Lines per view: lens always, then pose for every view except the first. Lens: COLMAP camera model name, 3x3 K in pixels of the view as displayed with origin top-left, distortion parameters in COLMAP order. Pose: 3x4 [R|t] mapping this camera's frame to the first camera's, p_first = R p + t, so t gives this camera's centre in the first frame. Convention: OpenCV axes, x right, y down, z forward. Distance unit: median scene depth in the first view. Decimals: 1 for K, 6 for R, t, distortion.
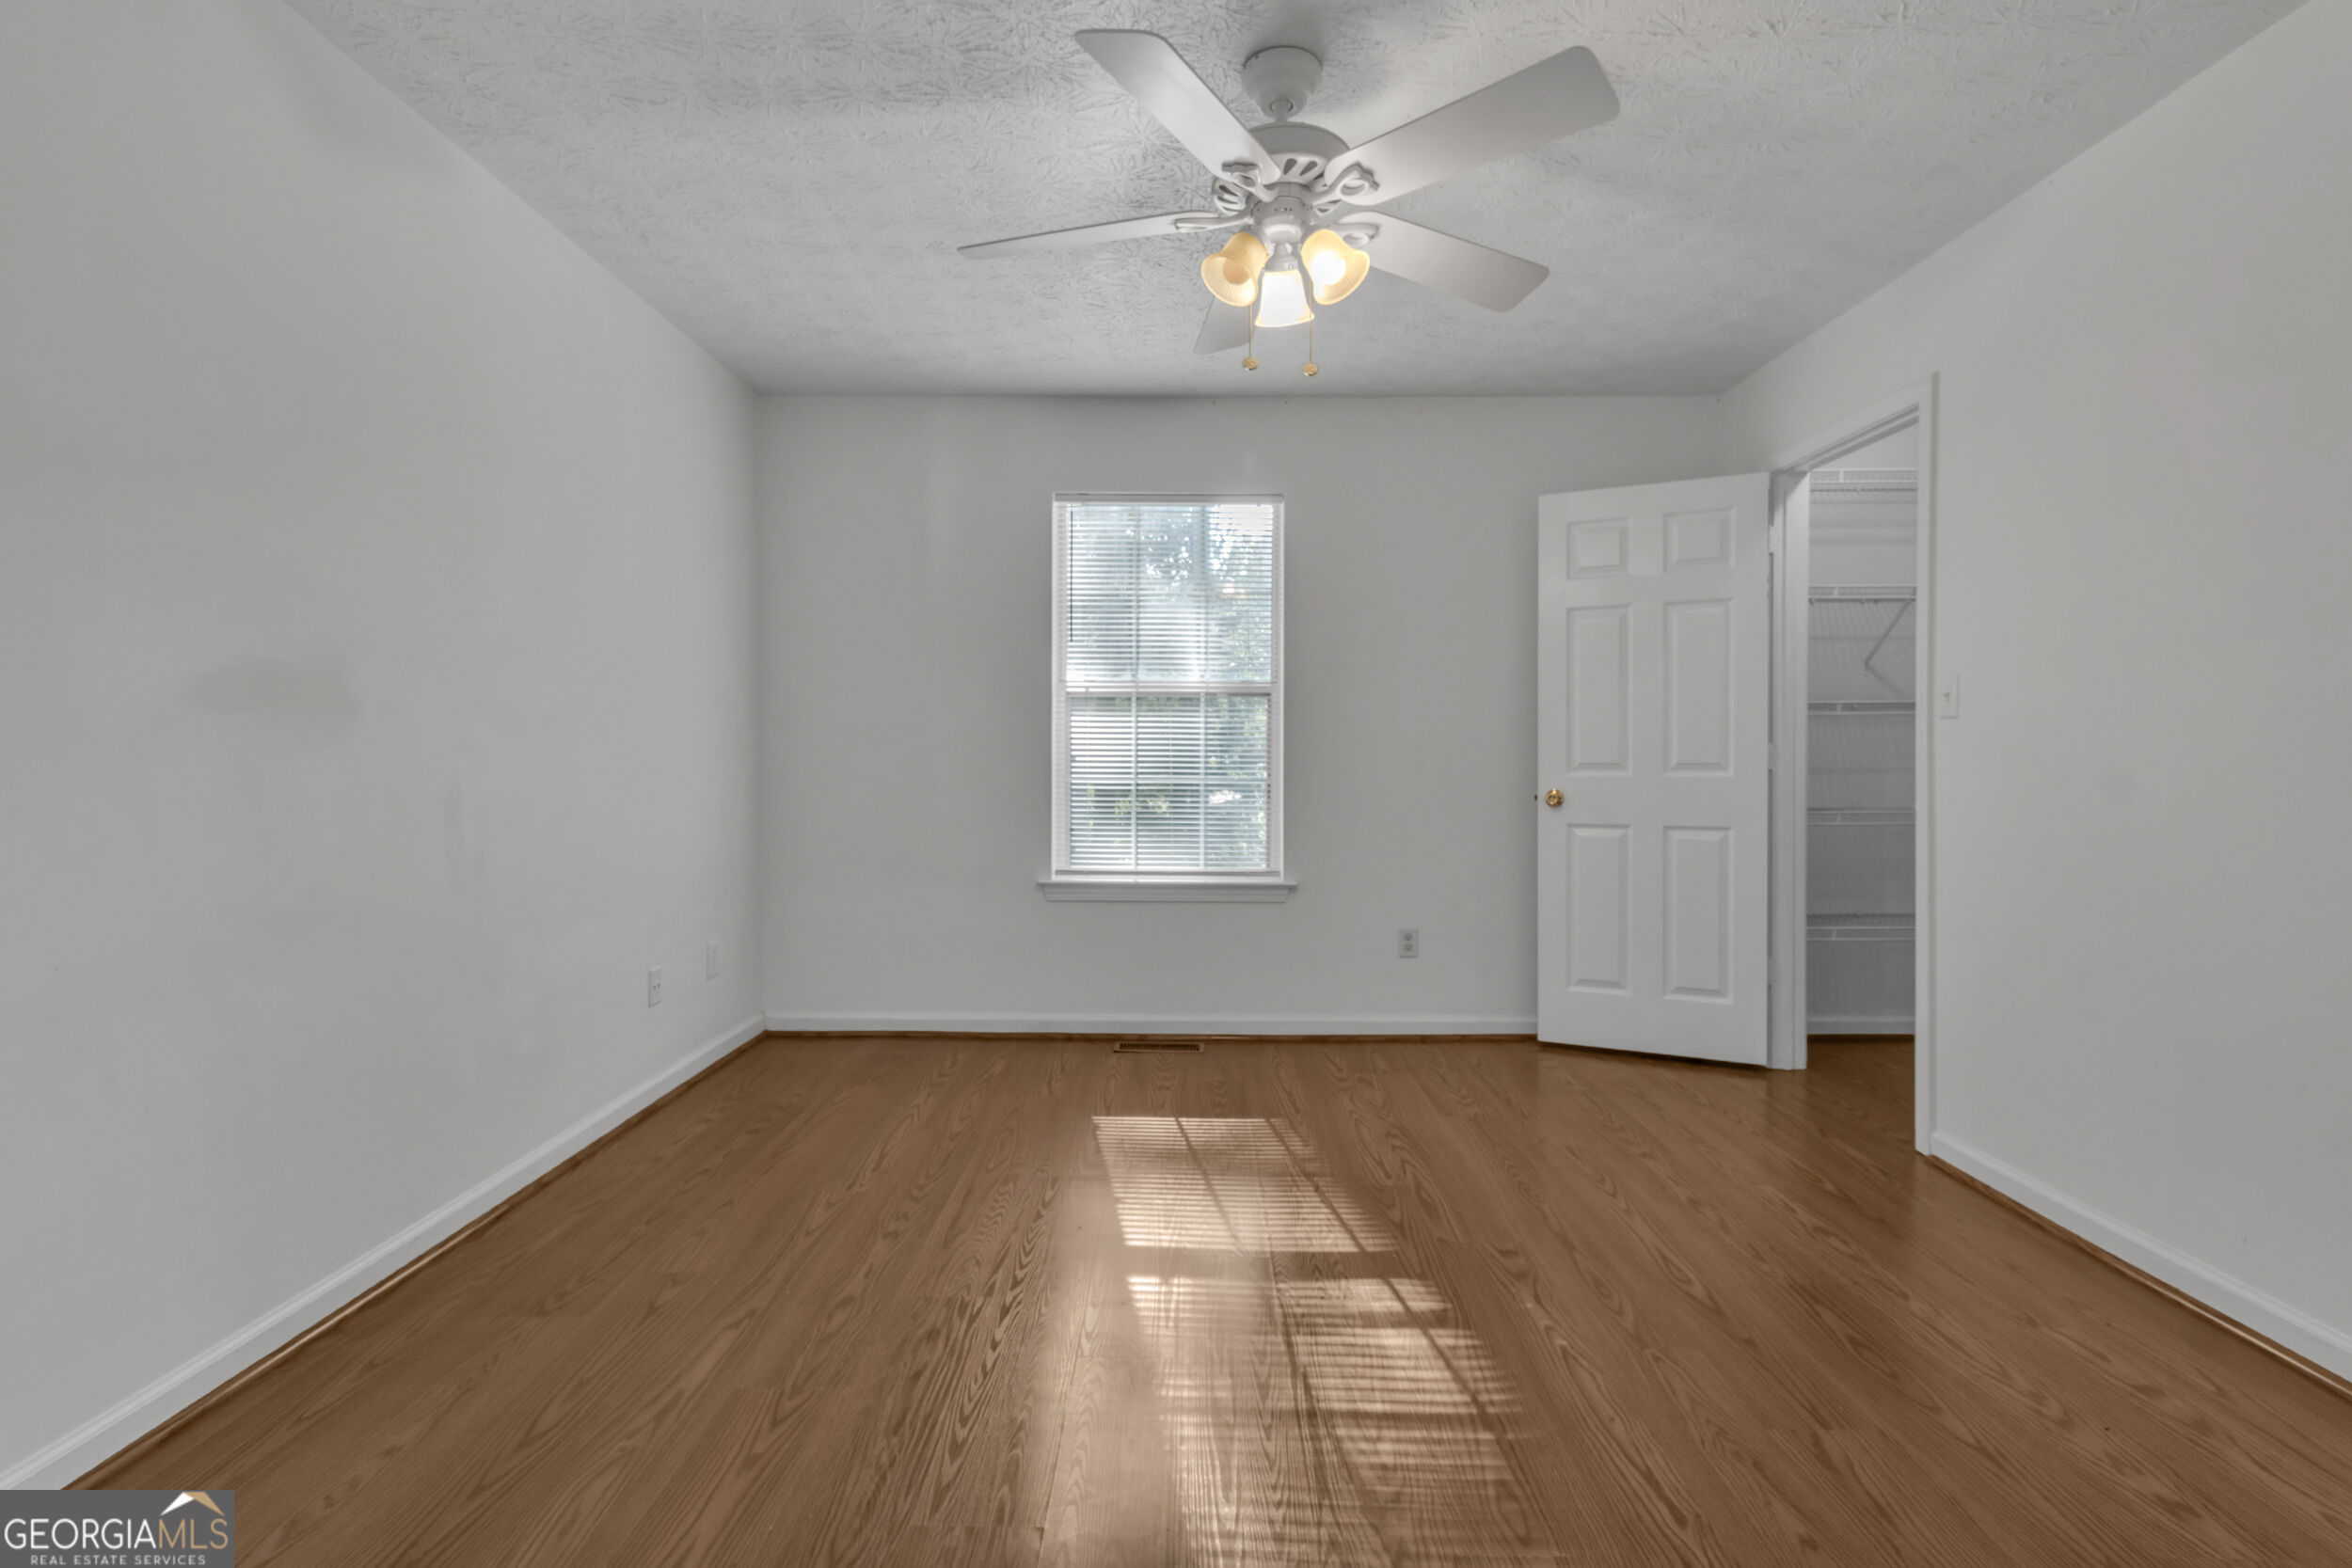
lens RADIAL K [[1060.5, 0, 1174.6], [0, 1060.5, 770.7], [0, 0, 1]] dist [0.001586, 0.000139]
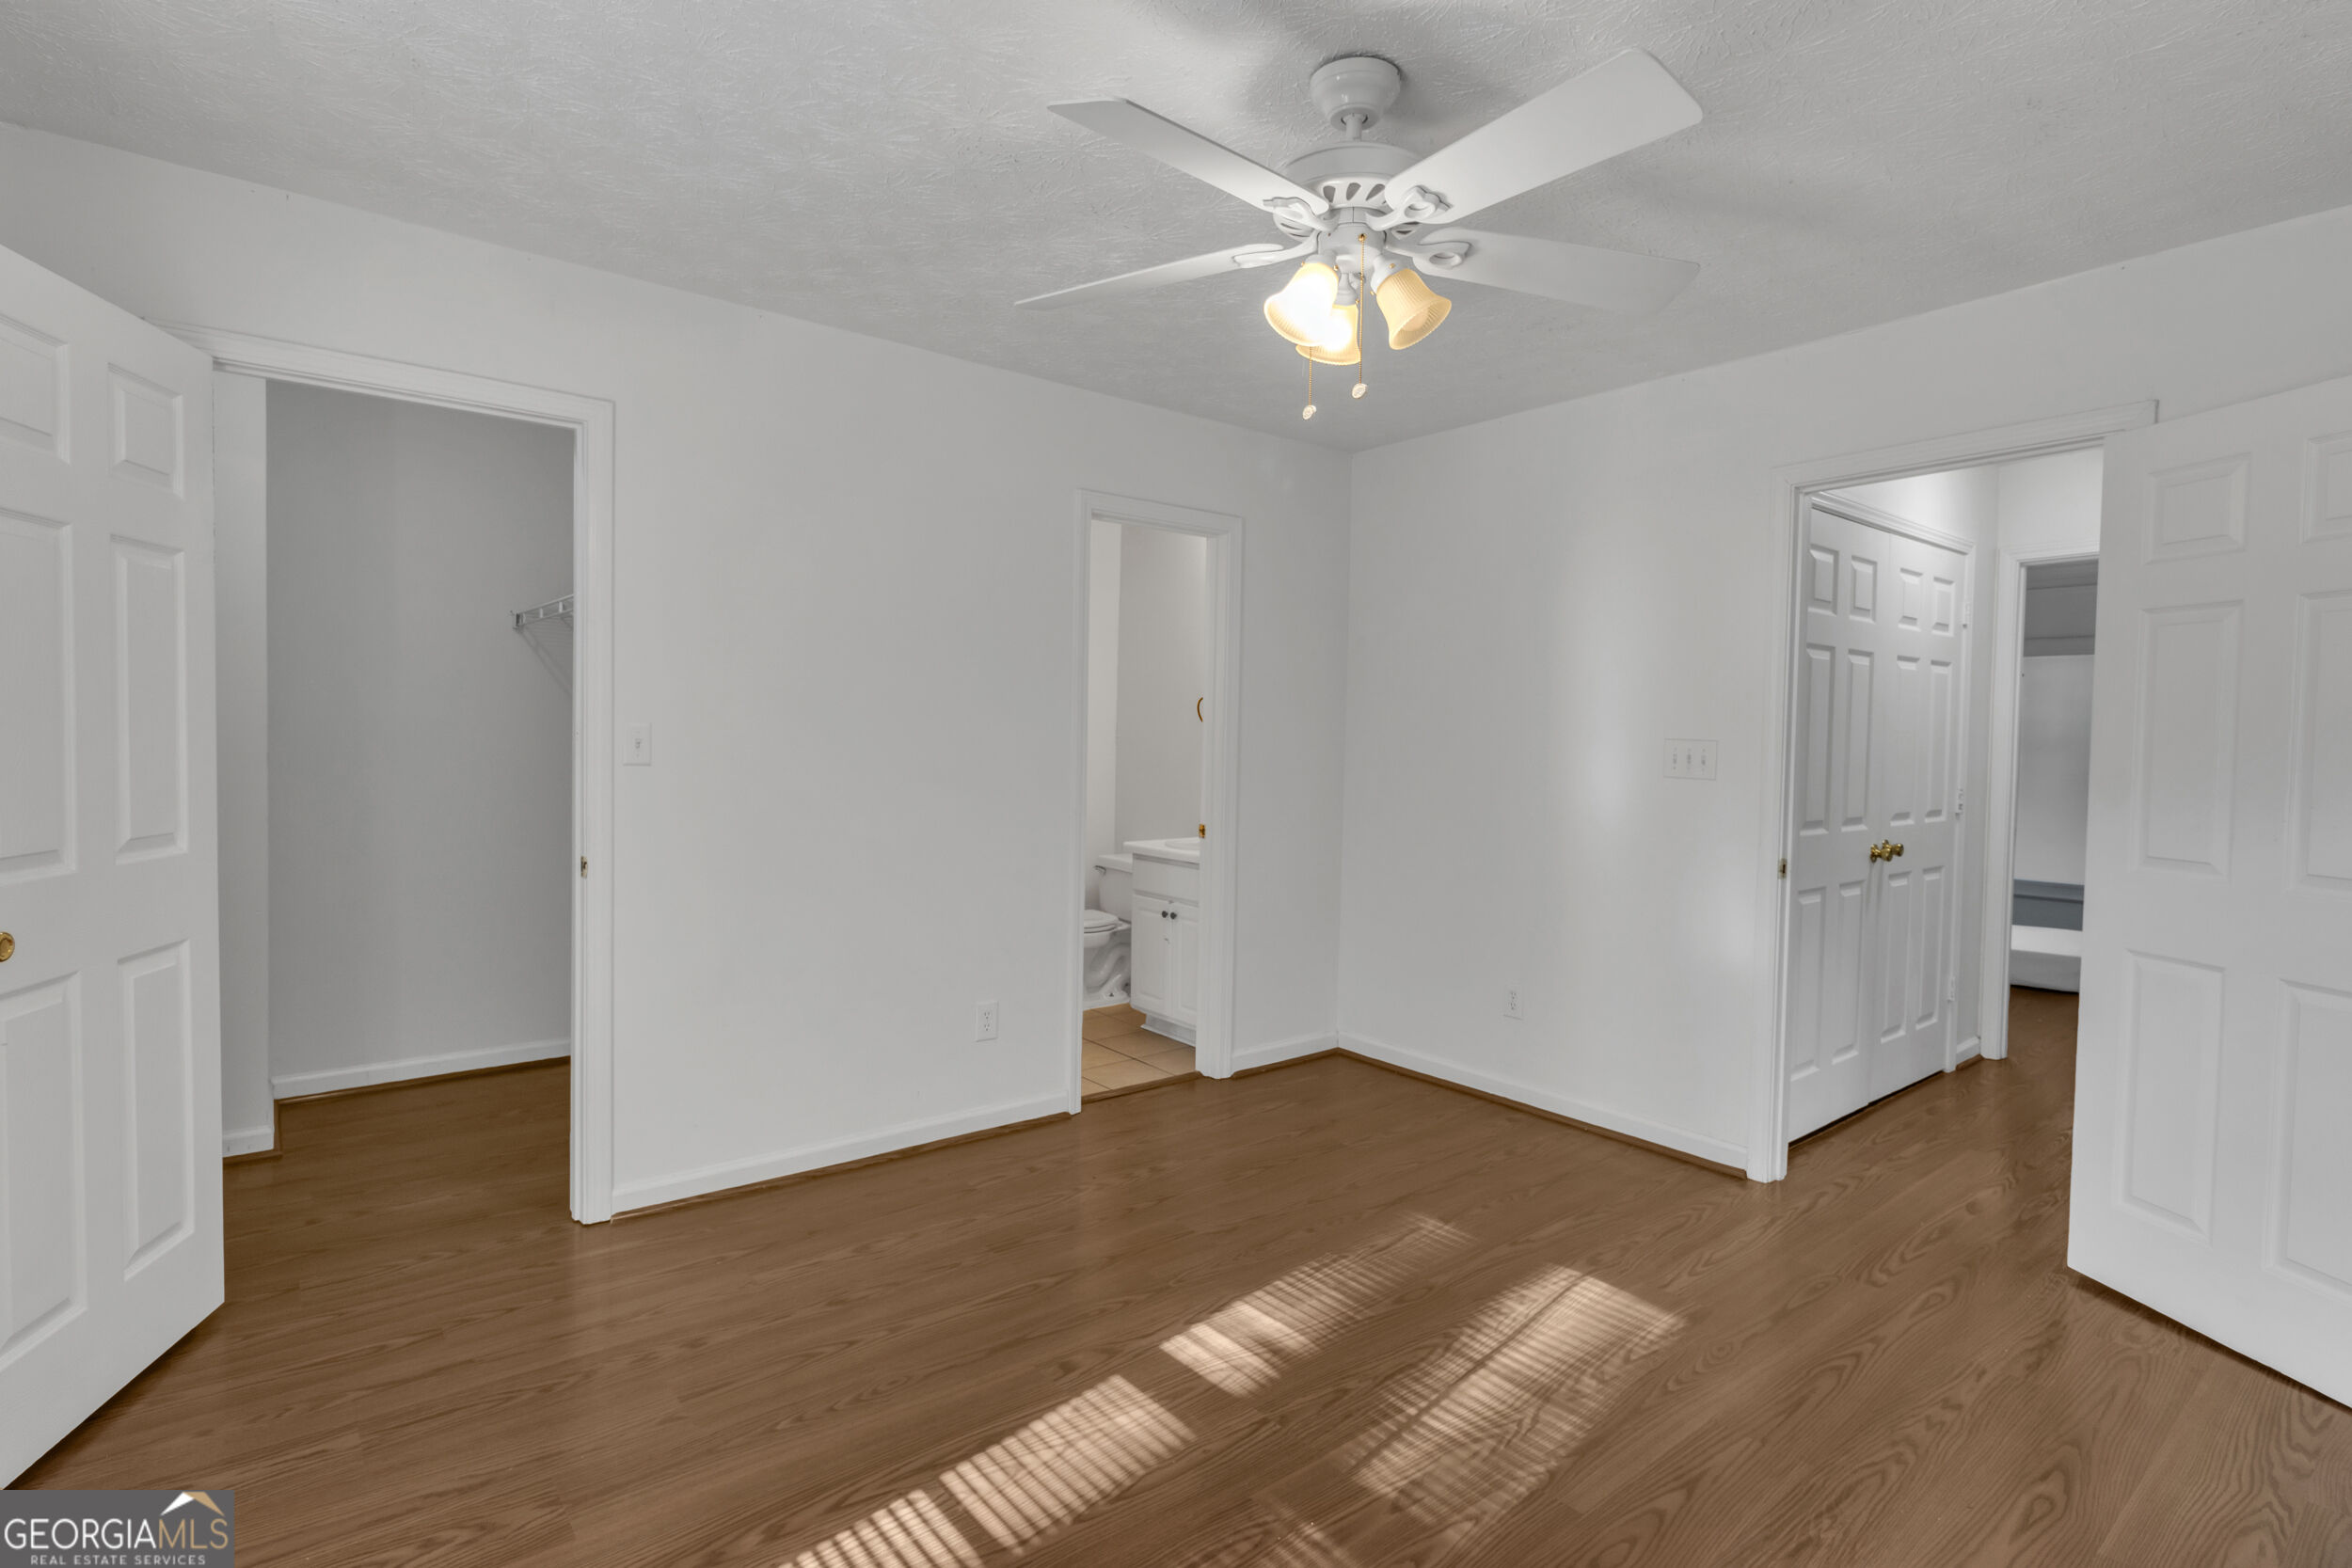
lens RADIAL K [[1154.0, 0, 1176.2], [0, 1154.0, 784.1], [0, 0, 1]] dist [-0.001101, -0.000117]
pose [[-0.634892, -0.044906, 0.771295, -0.635014], [-0.004619, 0.998512, 0.054333, -0.140859], [-0.772587, 0.030933, -0.634155, 1.955143]]
